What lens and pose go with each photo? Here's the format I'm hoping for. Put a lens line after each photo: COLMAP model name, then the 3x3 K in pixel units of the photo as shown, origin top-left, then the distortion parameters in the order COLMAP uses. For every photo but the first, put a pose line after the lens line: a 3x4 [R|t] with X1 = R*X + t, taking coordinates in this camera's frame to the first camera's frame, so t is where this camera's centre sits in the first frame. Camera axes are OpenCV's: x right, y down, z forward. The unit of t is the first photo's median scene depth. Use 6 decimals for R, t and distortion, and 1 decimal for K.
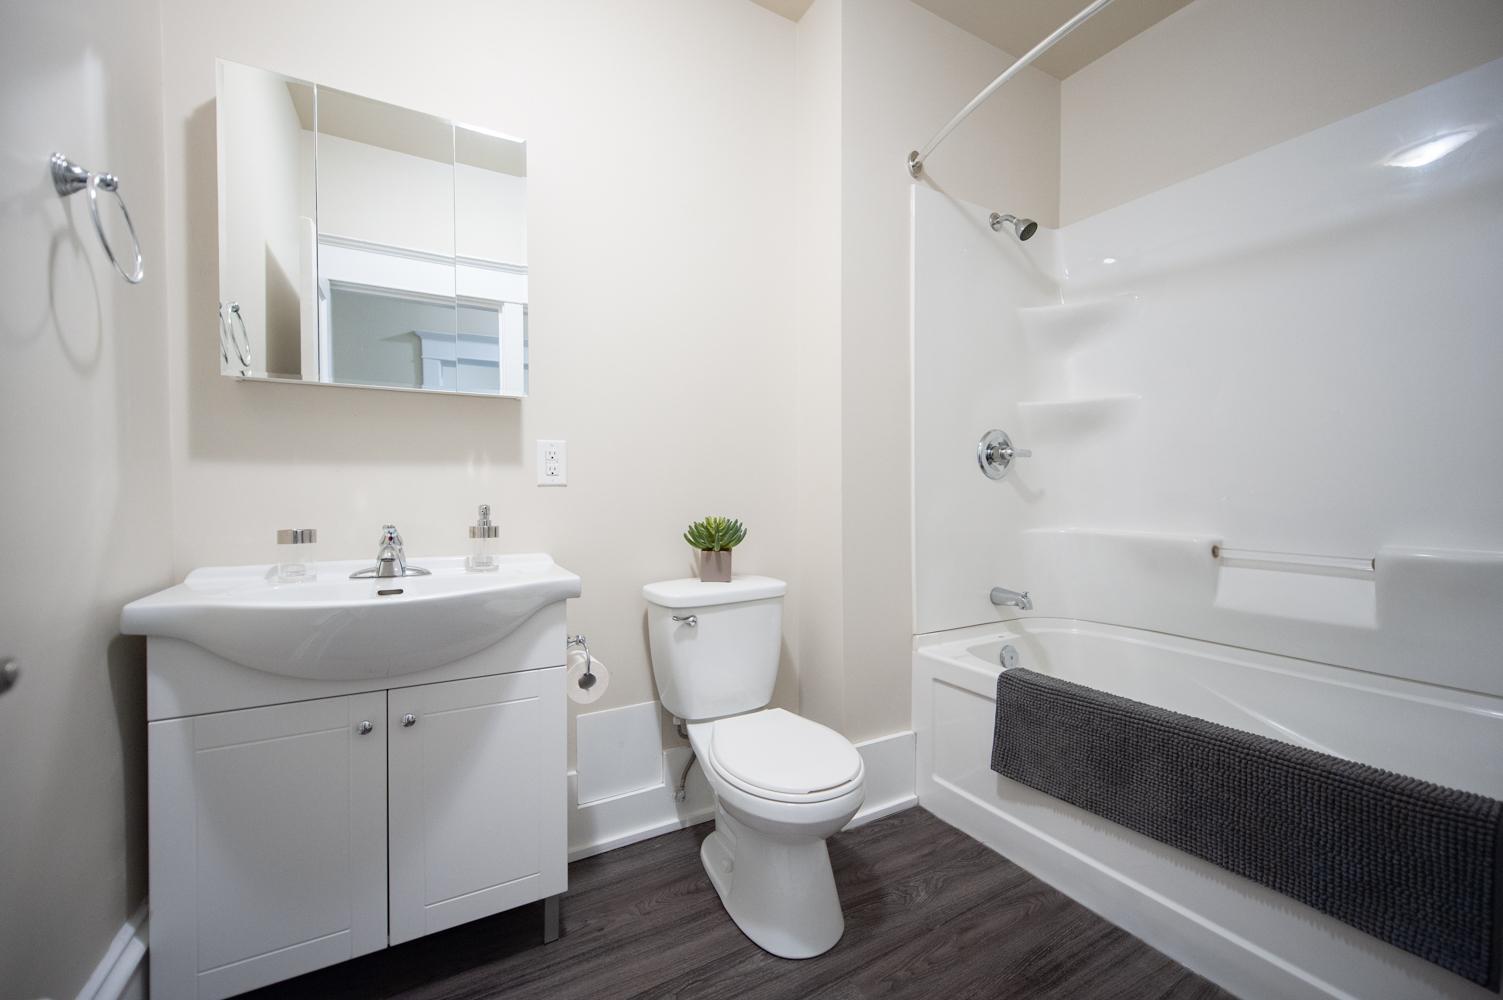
lens RADIAL K [[558.9, 0, 779.3], [0, 558.9, 499.5], [0, 0, 1]] dist [-0.000290, -0.000490]
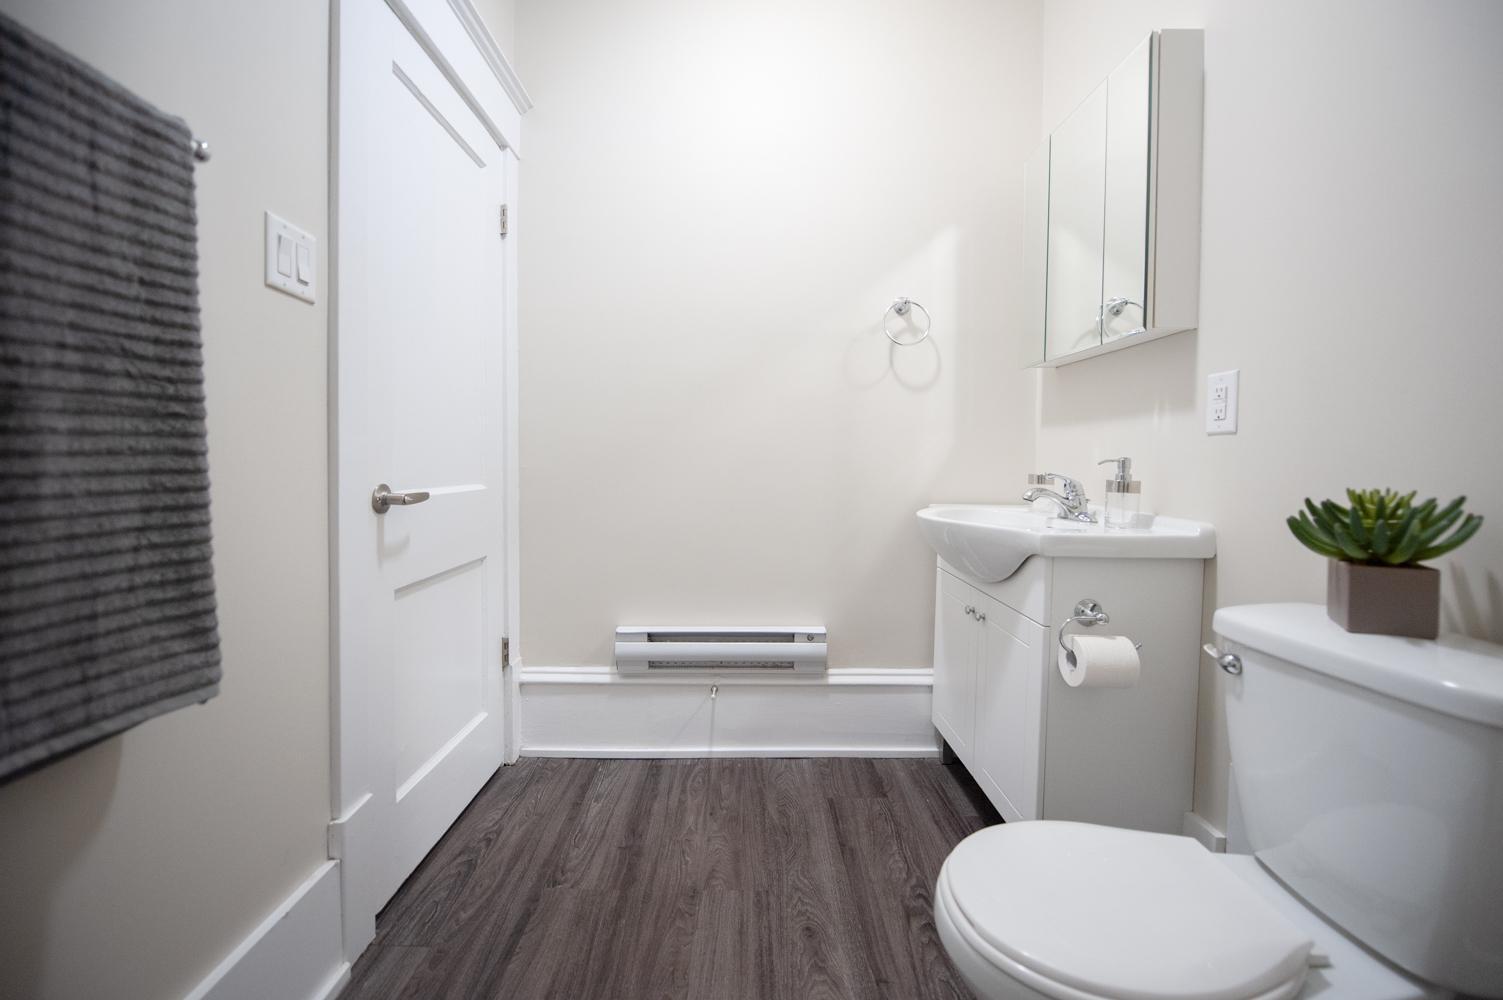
lens RADIAL K [[616.1, 0, 757.9], [0, 616.1, 478.2], [0, 0, 1]] dist [-0.001882, -0.000620]
pose [[-0.462401, 0.026014, -0.886289, 0.608761], [-0.019773, 0.999018, 0.039639, 0.013358], [0.886451, 0.035853, -0.461433, 0.846371]]
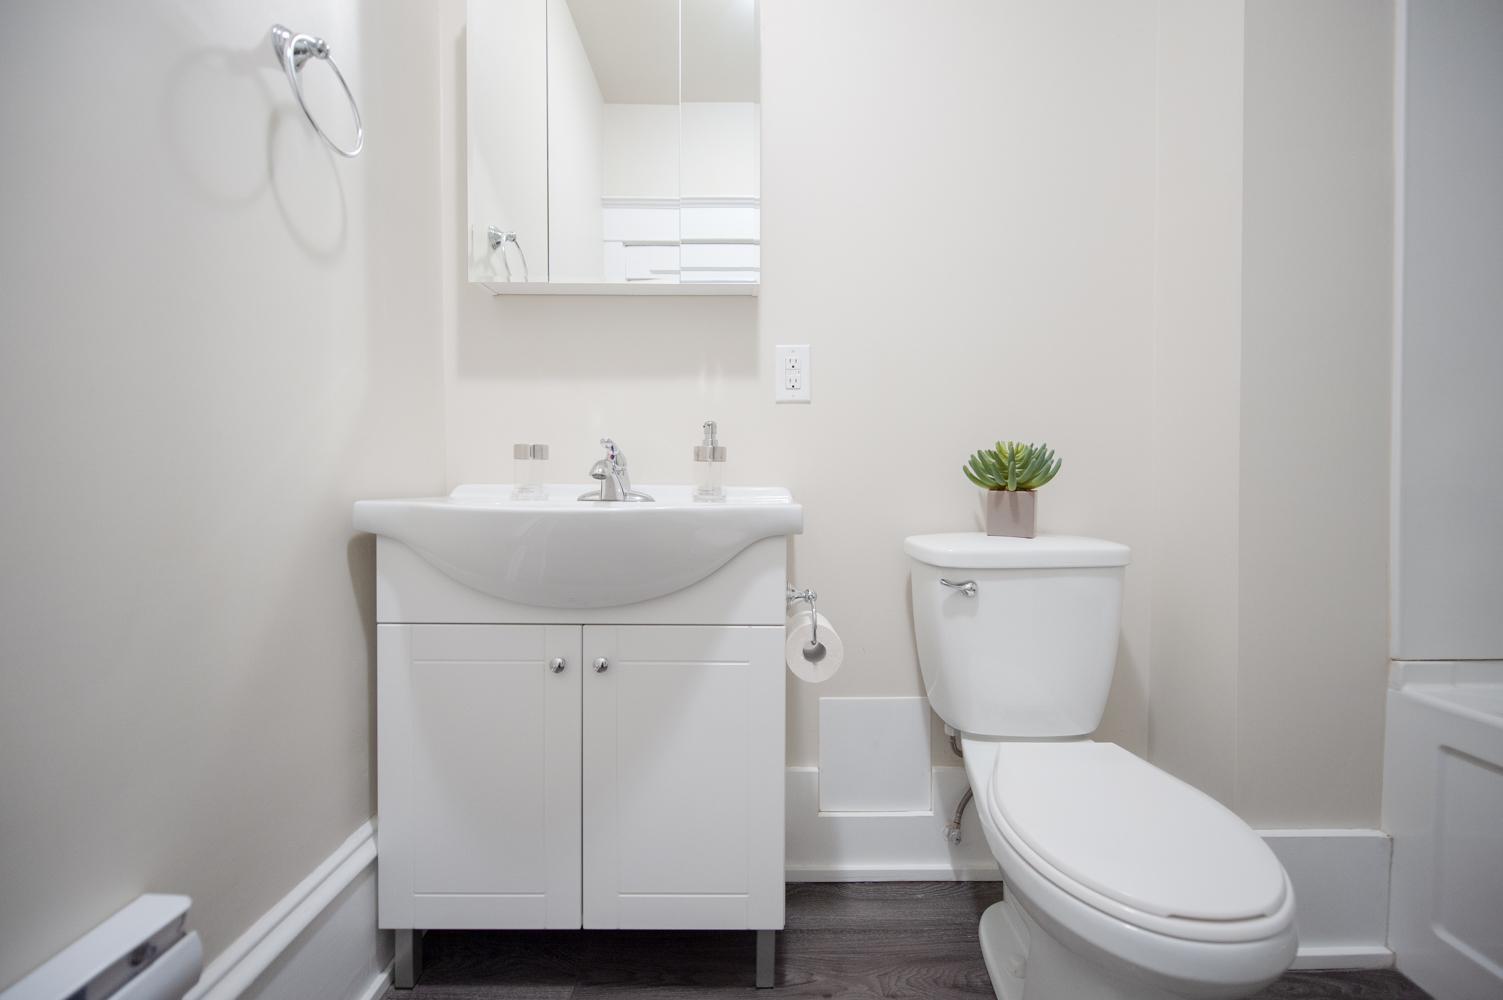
lens RADIAL K [[598.7, 0, 798.9], [0, 598.7, 490.4], [0, 0, 1]] dist [-0.008882, -0.000222]
pose [[0.880492, 0.013094, -0.473880, 0.003547], [-0.007437, 0.999877, 0.013811, 0.088674], [0.474002, -0.008636, 0.880481, 0.261084]]
